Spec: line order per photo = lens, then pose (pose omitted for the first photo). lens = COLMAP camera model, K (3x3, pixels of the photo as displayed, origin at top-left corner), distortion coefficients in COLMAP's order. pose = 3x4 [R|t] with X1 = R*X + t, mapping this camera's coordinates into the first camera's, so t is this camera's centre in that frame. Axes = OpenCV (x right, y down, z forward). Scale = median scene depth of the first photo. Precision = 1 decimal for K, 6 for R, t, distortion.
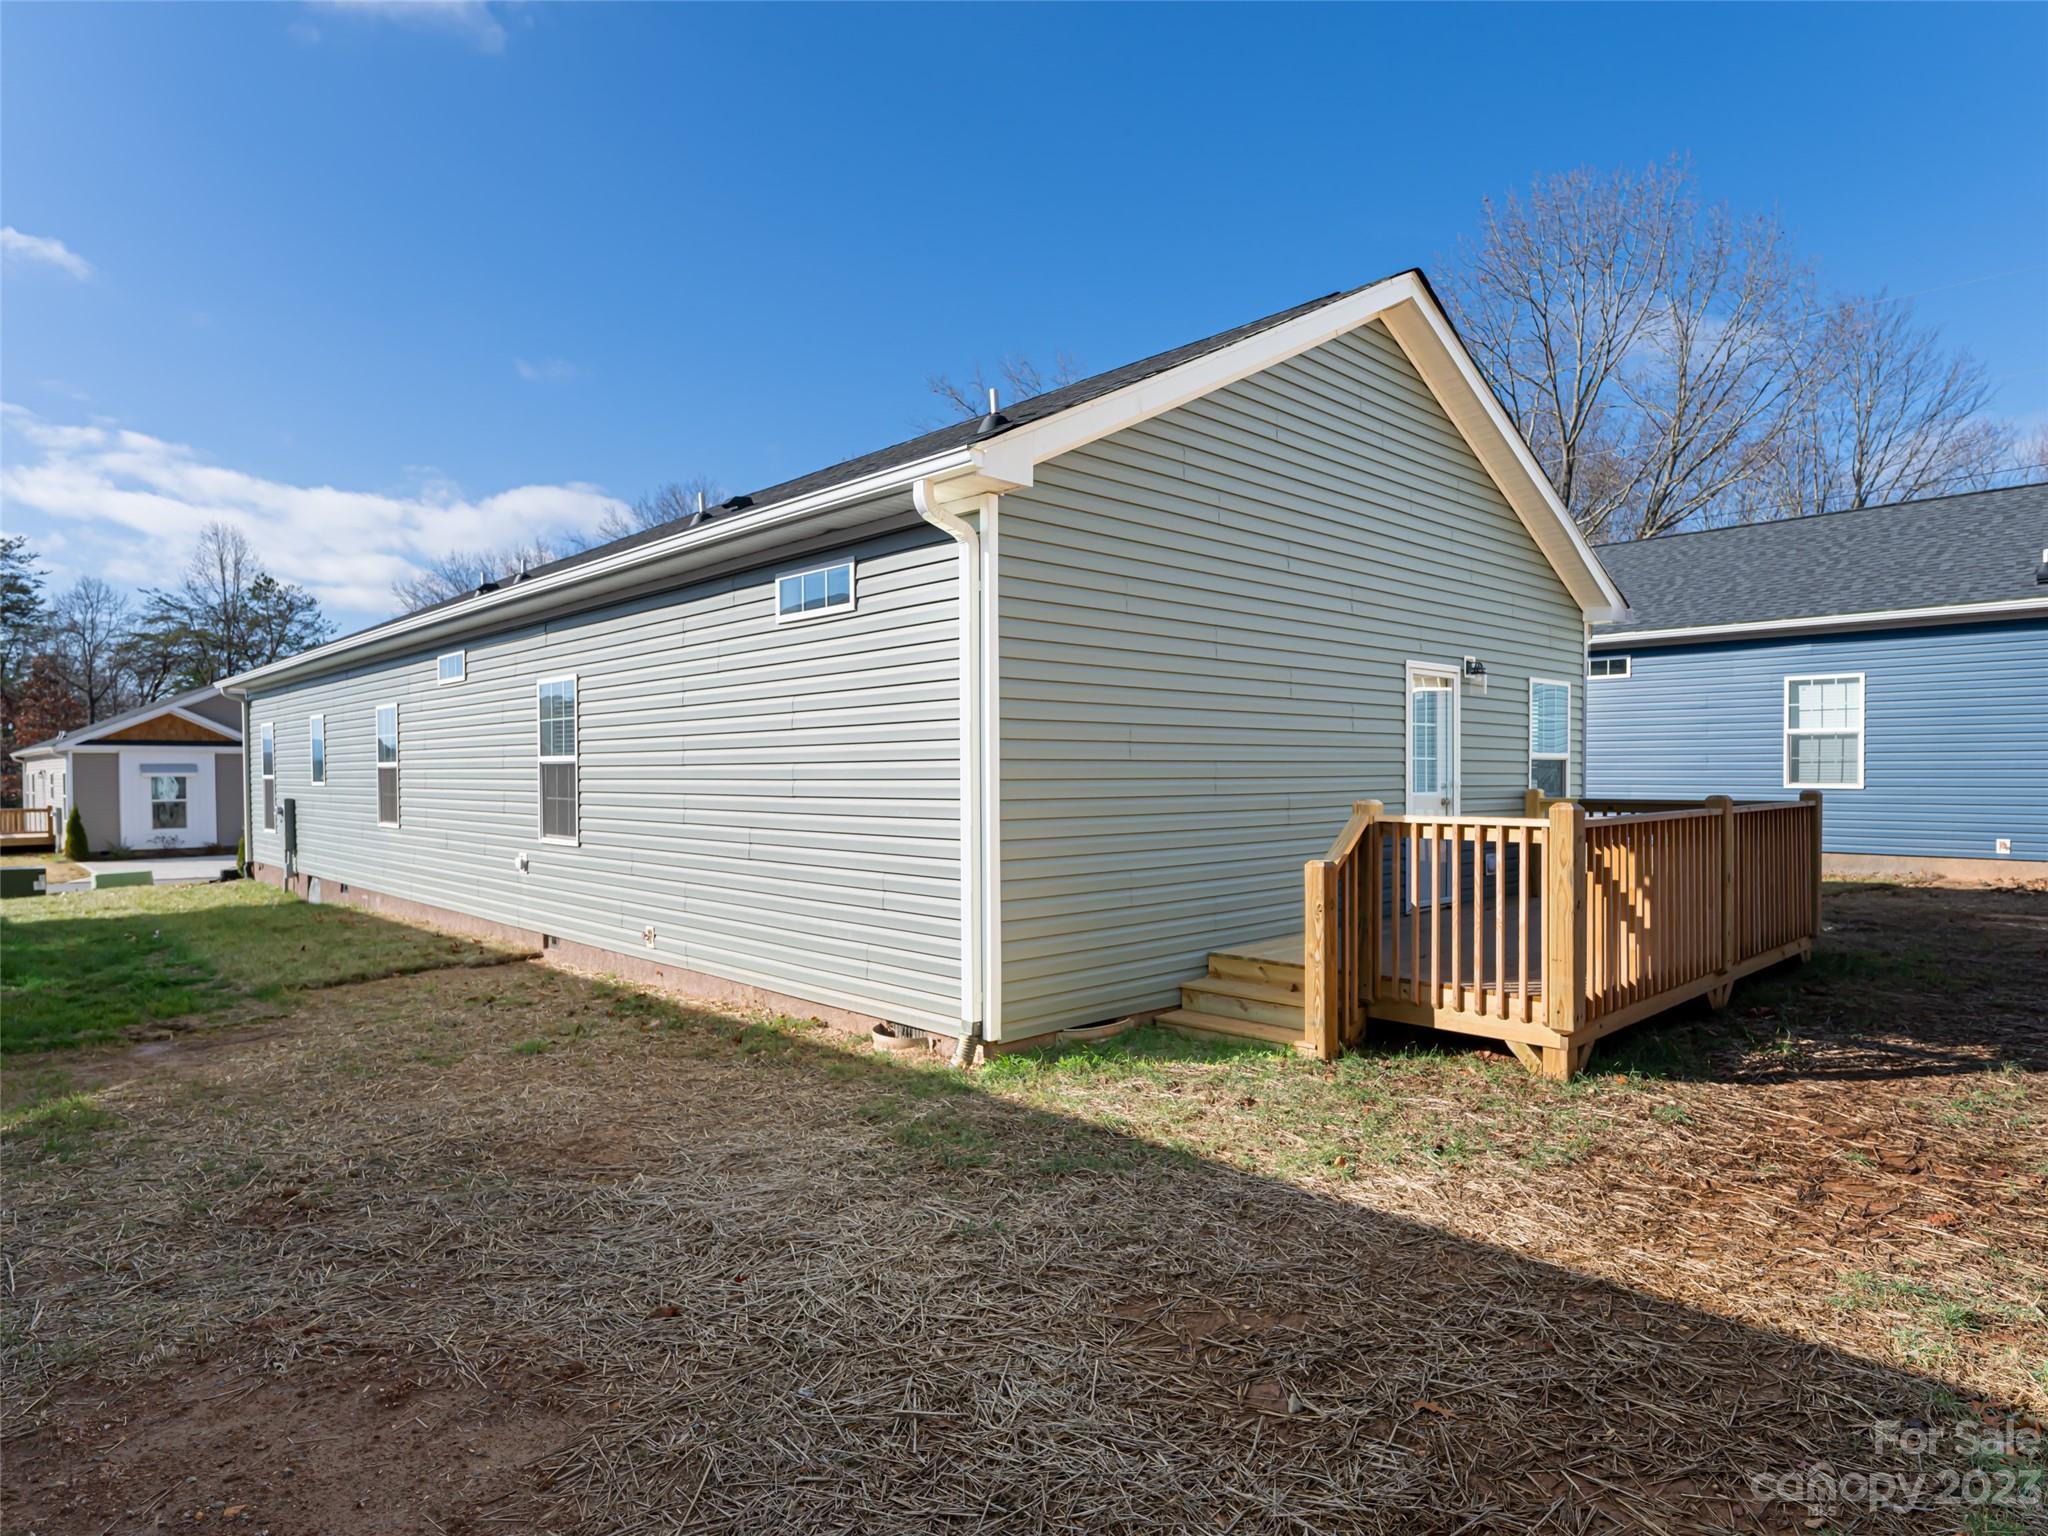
lens RADIAL K [[1165.4, 0, 1024.0], [0, 1165.4, 768.0], [0, 0, 1]] dist [0.018042, -0.000601]
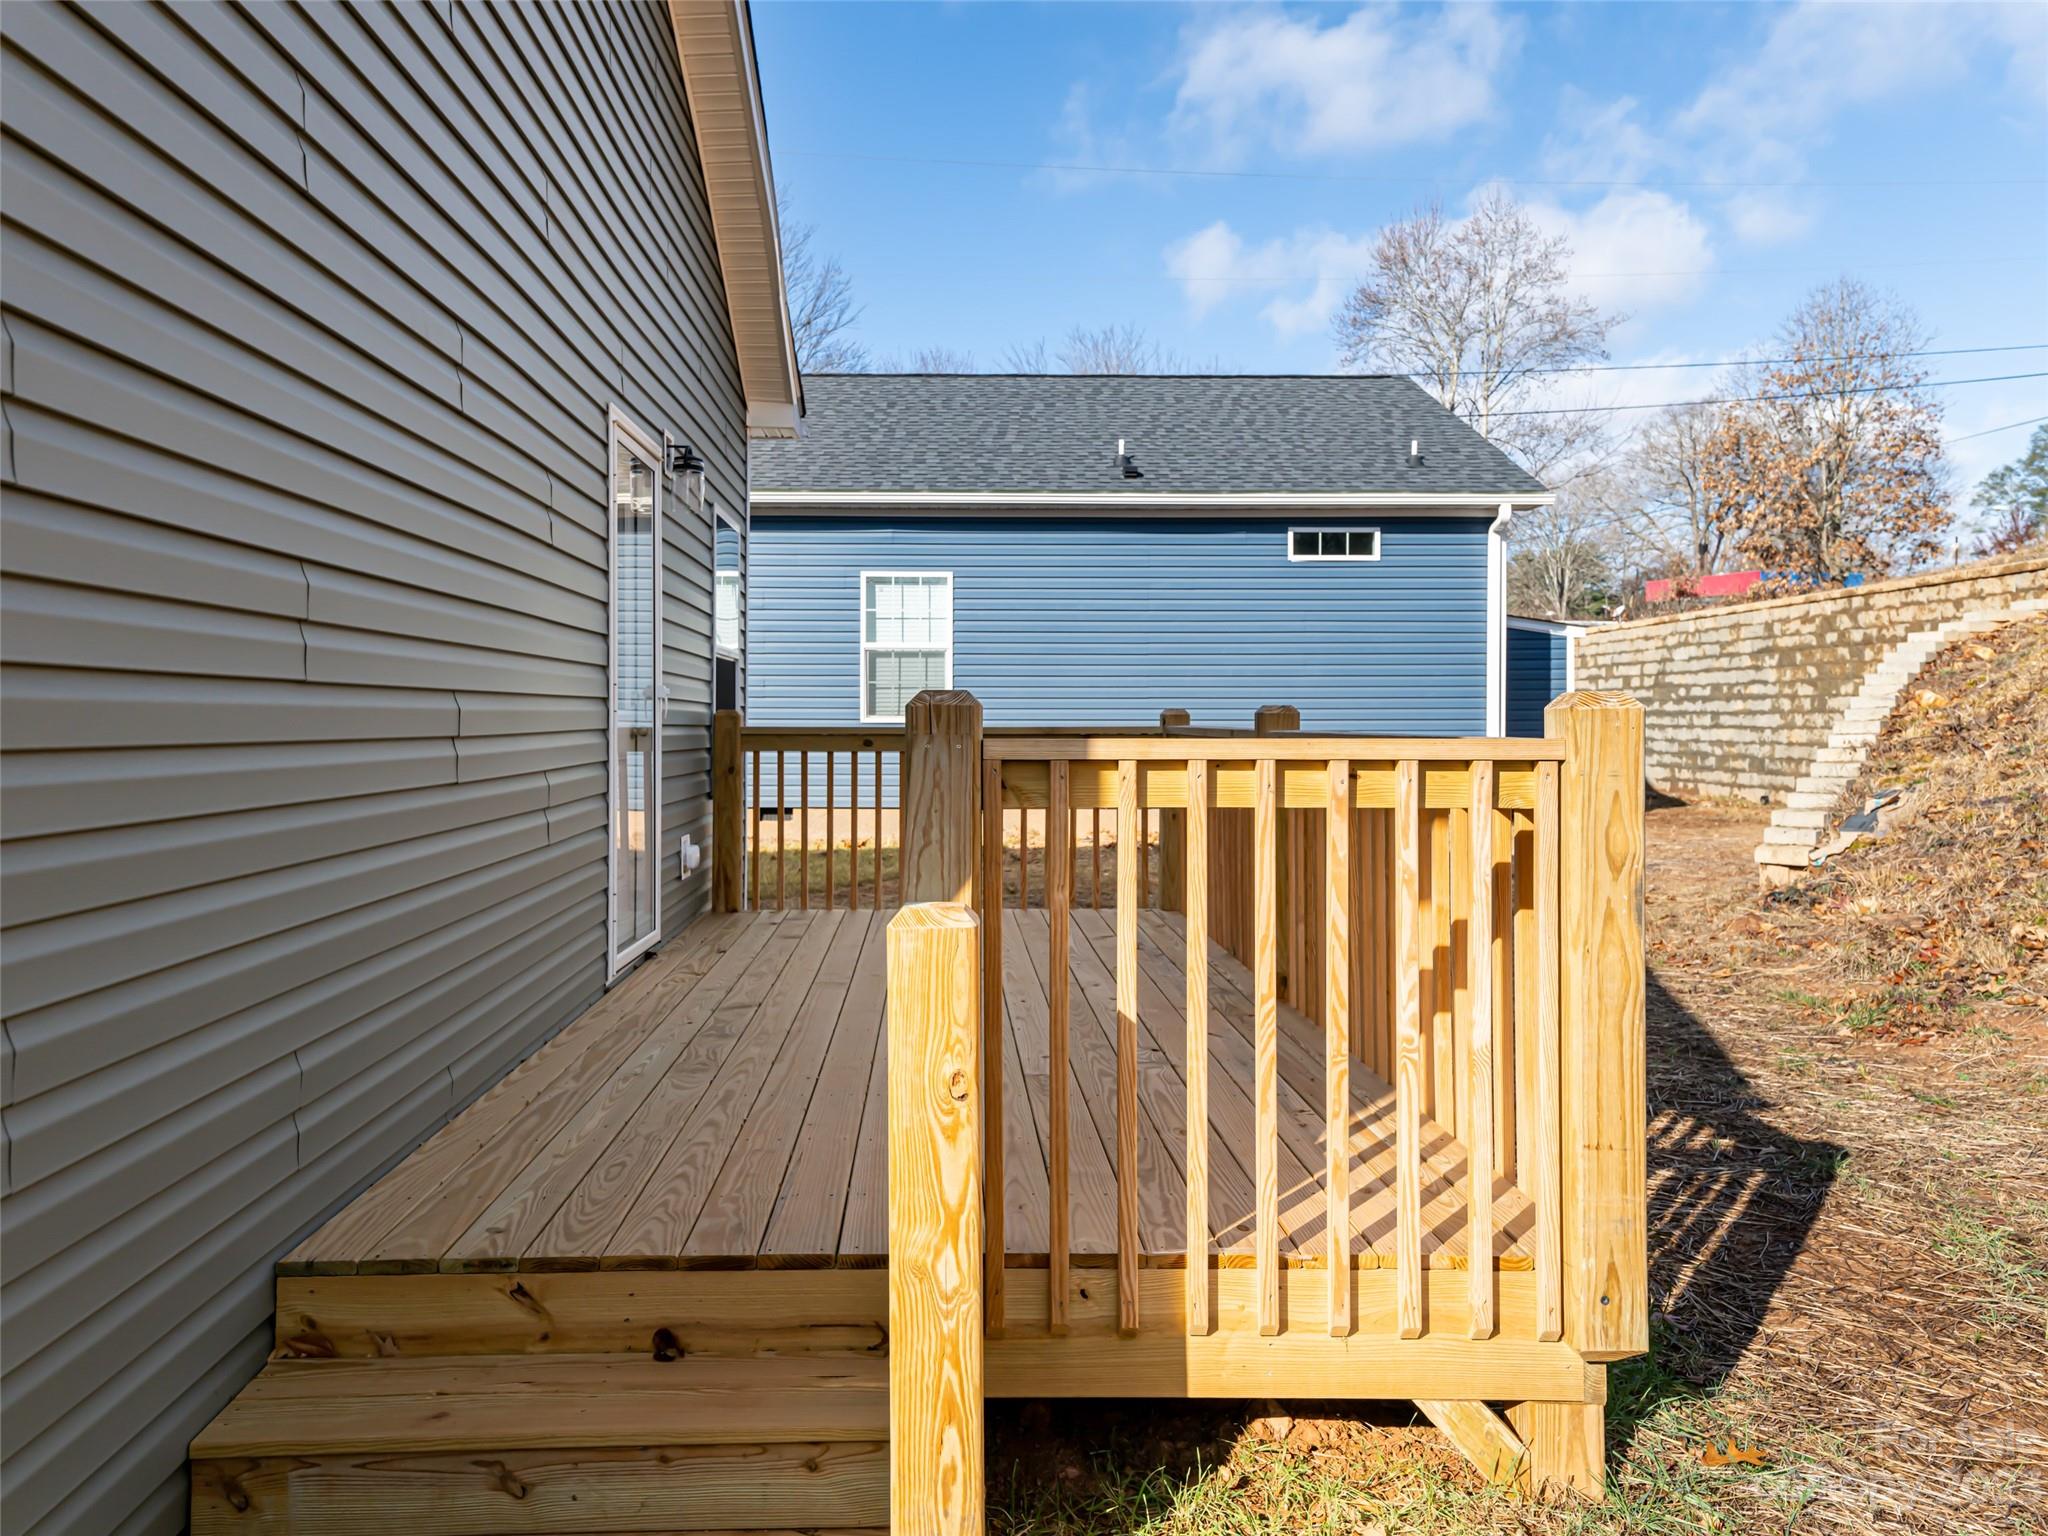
lens RADIAL K [[1507.6, 0, 1021.3], [0, 1507.6, 714.9], [0, 0, 1]] dist [0.046456, -0.000560]
pose [[0.654025, 0.008941, 0.756420, 0.001235], [-0.009143, 0.999951, -0.003914, 0.015728], [-0.756417, -0.004356, 0.654075, 0.322723]]
